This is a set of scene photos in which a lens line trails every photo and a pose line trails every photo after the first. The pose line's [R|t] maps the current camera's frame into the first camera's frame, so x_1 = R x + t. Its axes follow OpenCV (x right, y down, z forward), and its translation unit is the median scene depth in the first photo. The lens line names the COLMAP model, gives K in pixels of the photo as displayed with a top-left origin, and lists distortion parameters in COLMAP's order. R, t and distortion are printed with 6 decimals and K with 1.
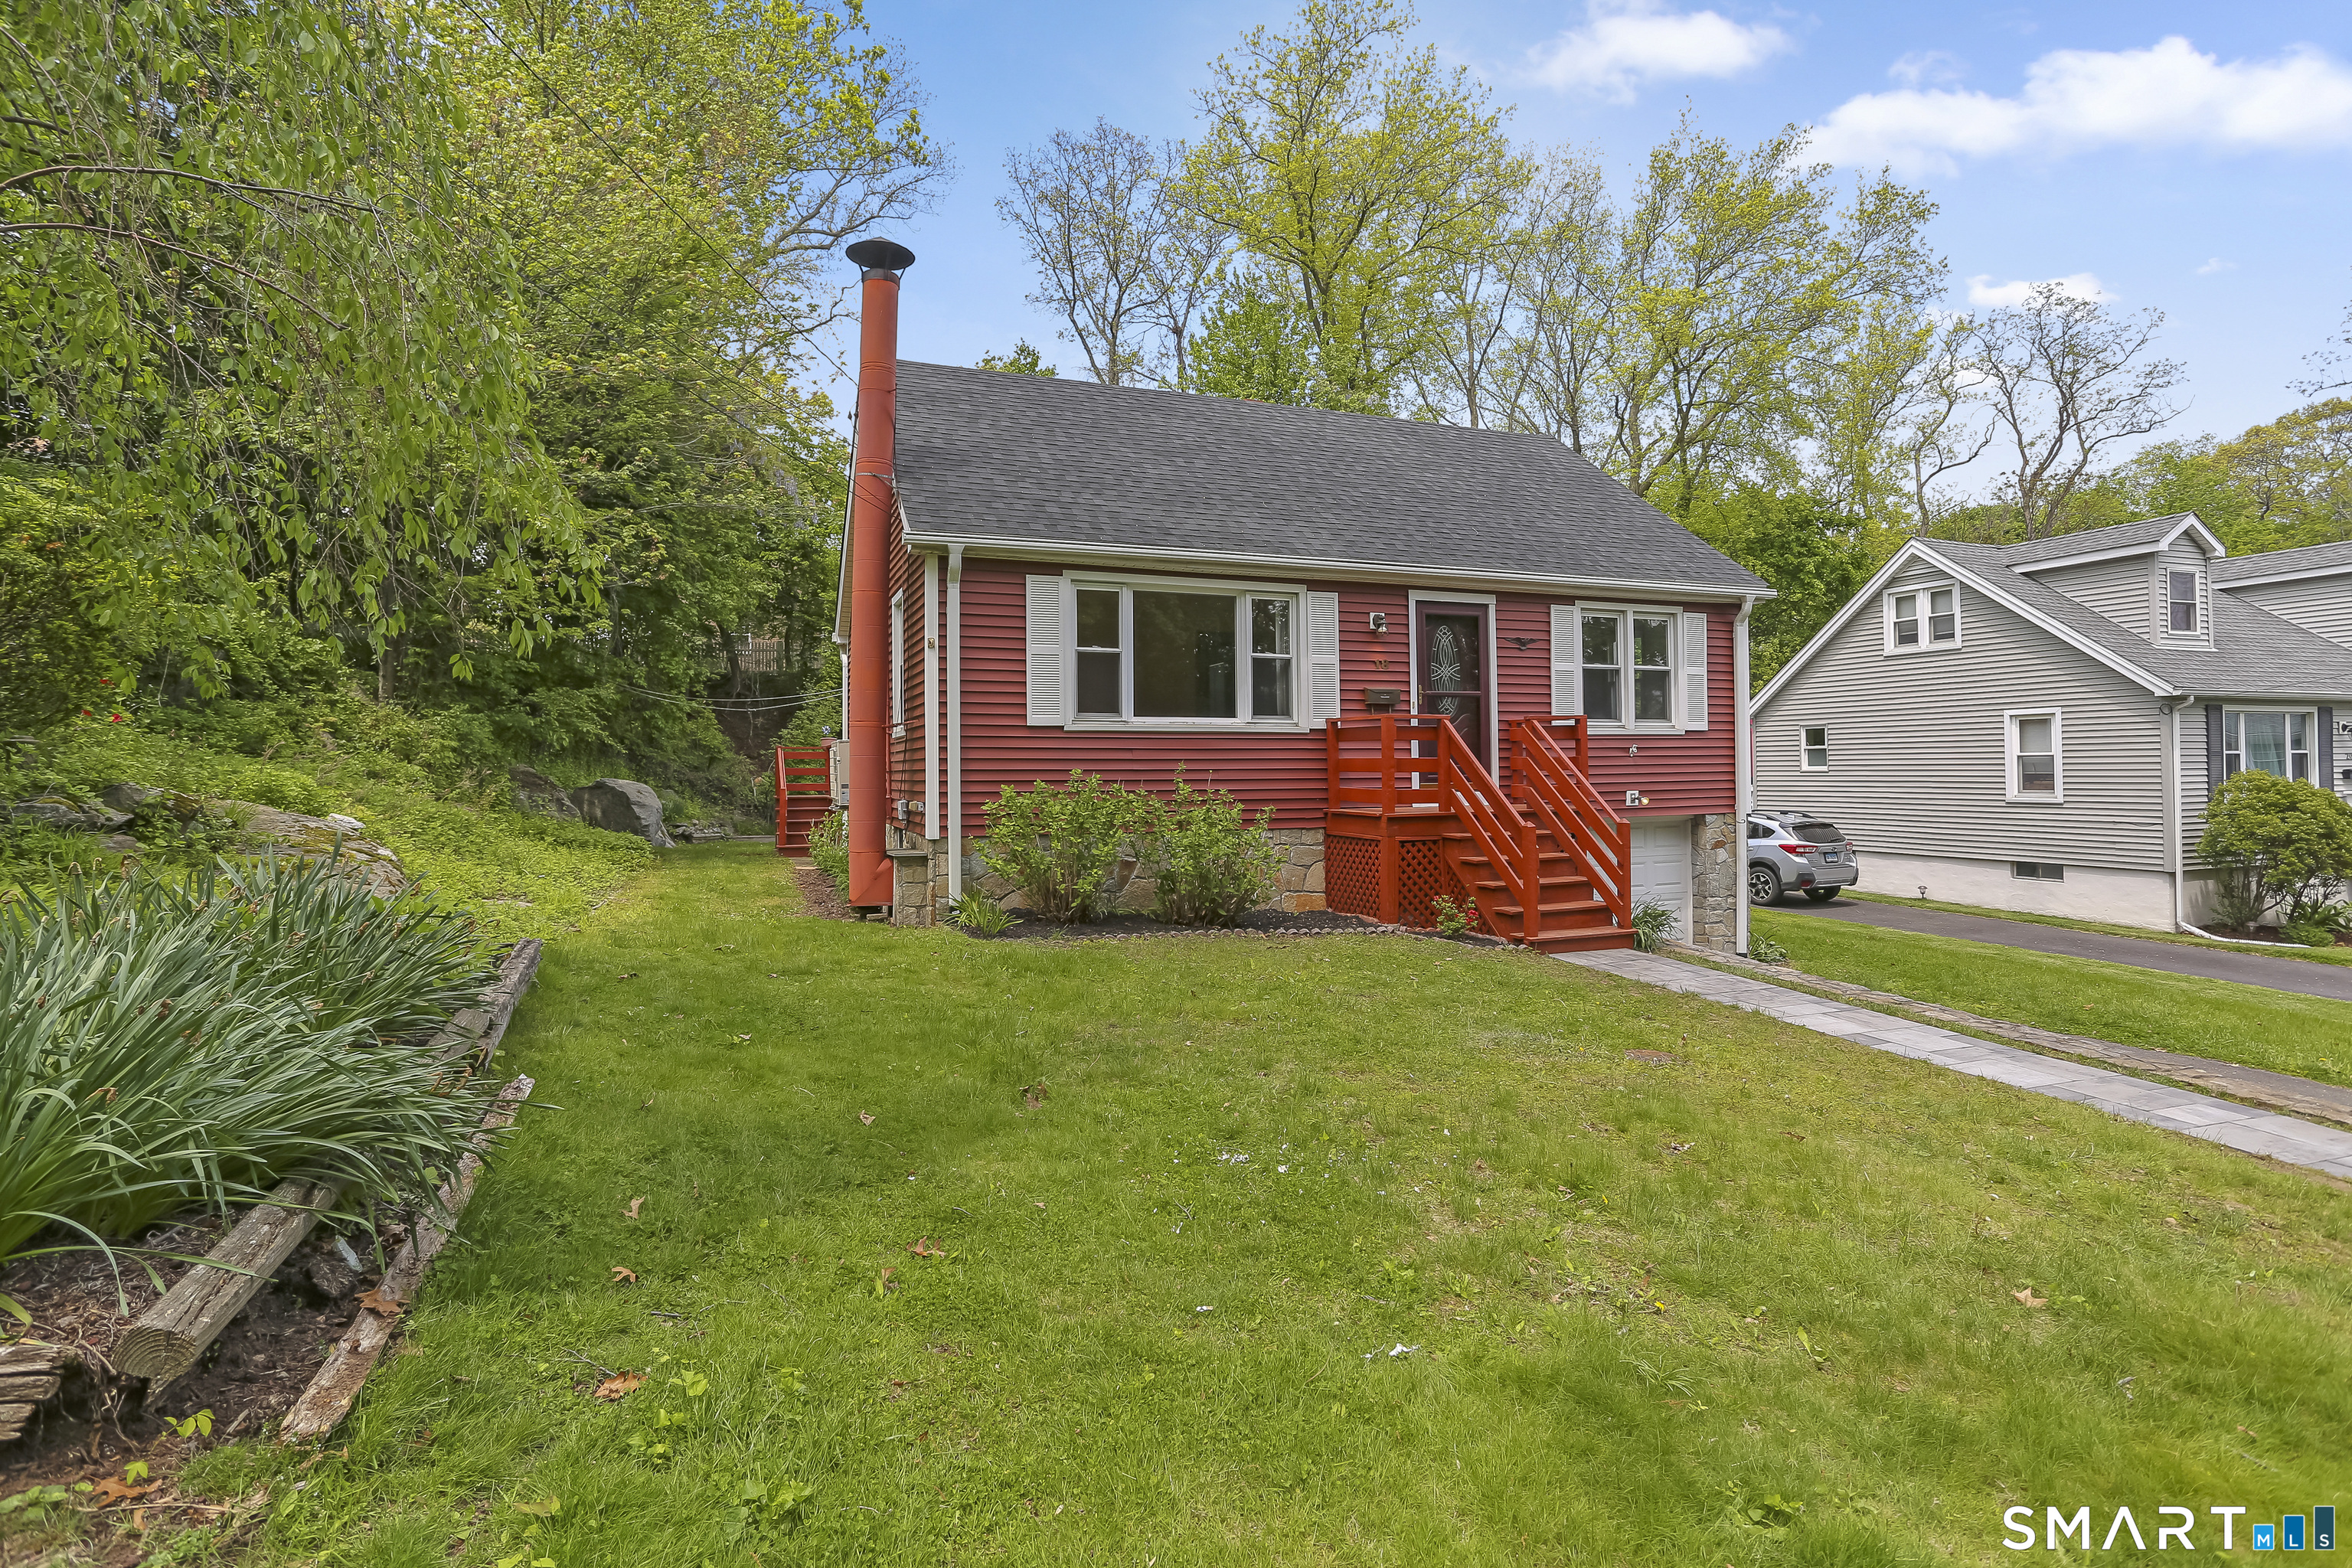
lens RADIAL K [[1142.7, 0, 1181.5], [0, 1142.7, 774.4], [0, 0, 1]] dist [-0.043742, 0.022149]
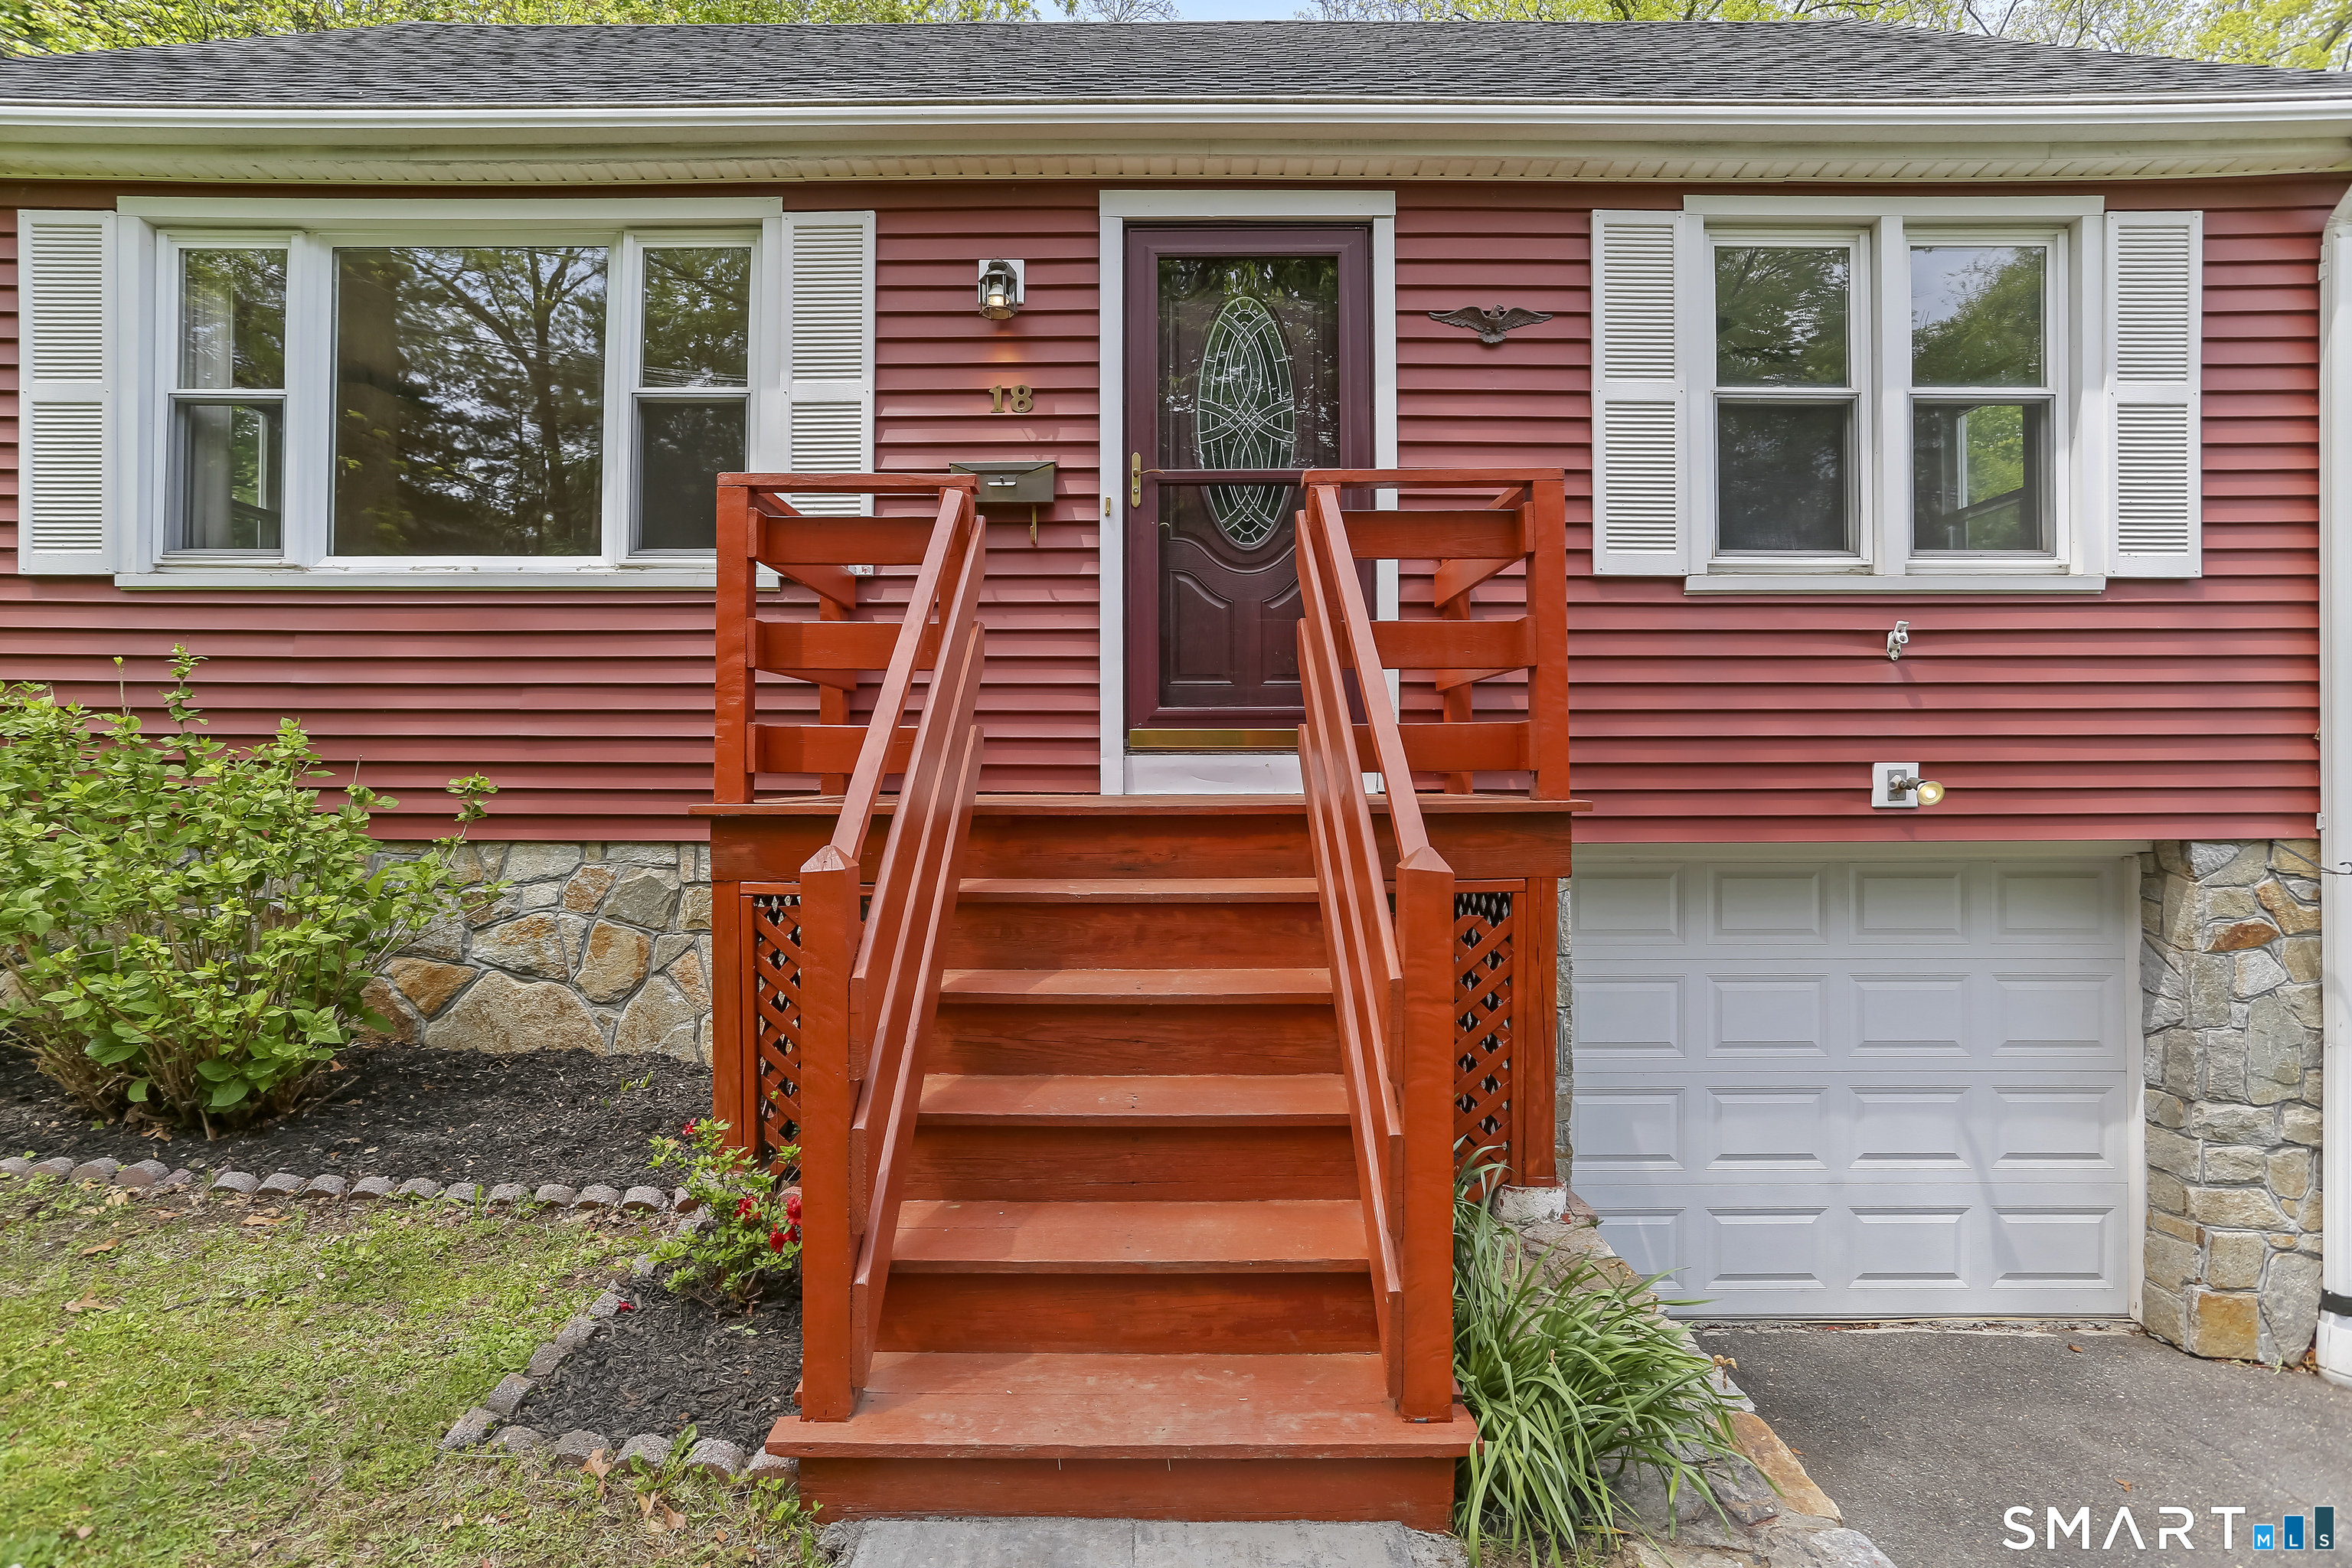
lens RADIAL K [[1142.7, 0, 1166.6], [0, 1142.7, 793.1], [0, 0, 1]] dist [-0.043742, 0.022149]
pose [[0.925865, 0.010156, -0.377718, 0.331565], [-0.011351, 0.999935, -0.000937, 0.026450], [0.377684, 0.005155, 0.925920, 0.631491]]
